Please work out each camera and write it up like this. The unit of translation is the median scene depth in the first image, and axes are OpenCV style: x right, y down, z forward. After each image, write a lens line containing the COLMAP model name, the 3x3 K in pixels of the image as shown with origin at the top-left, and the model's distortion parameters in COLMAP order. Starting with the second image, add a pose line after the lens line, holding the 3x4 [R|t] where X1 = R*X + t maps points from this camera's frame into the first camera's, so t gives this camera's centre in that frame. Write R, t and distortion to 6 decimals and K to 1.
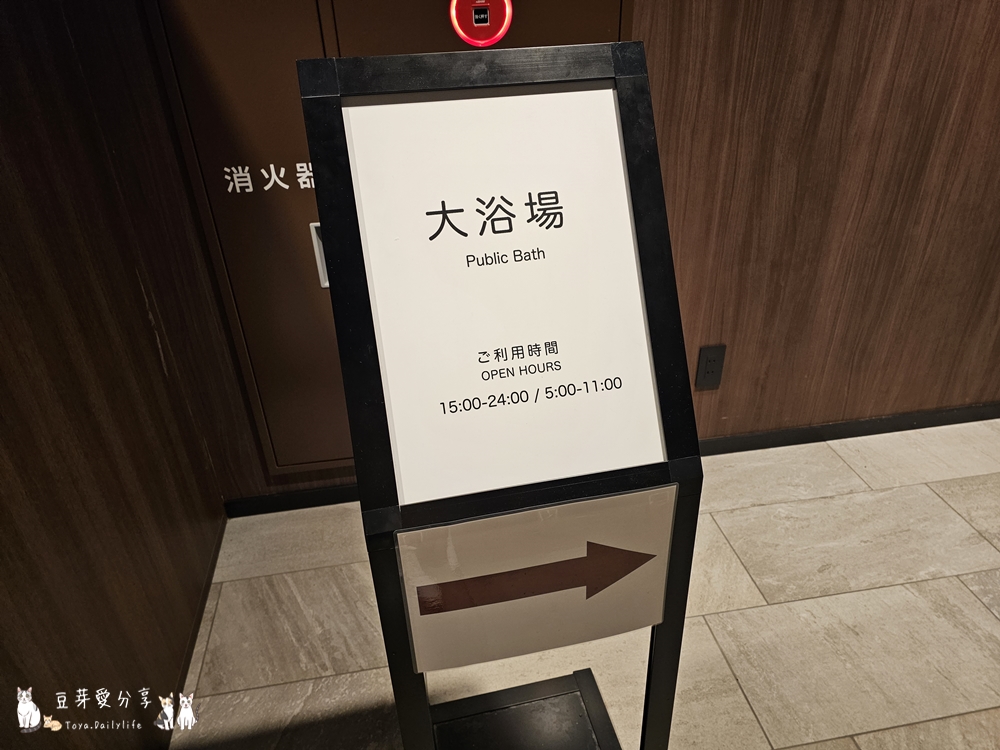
lens RADIAL K [[675.7, 0, 500.6], [0, 675.7, 375.3], [0, 0, 1]] dist [0.000869, -0.000123]
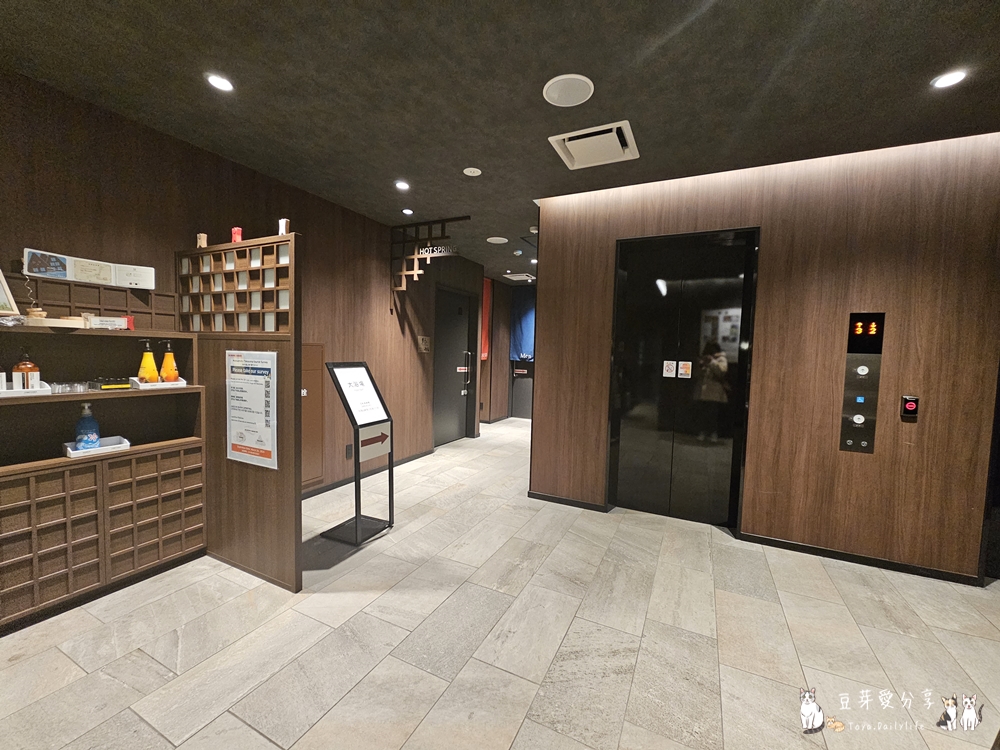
lens RADIAL K [[408.0, 0, 498.9], [0, 408.0, 375.4], [0, 0, 1]] dist [-0.006084, 0.002274]
pose [[0.582100, 0.005747, 0.813097, -2.298957], [0.365074, 0.891672, -0.267660, 1.184225], [-0.726554, 0.452646, 0.516945, -1.966070]]
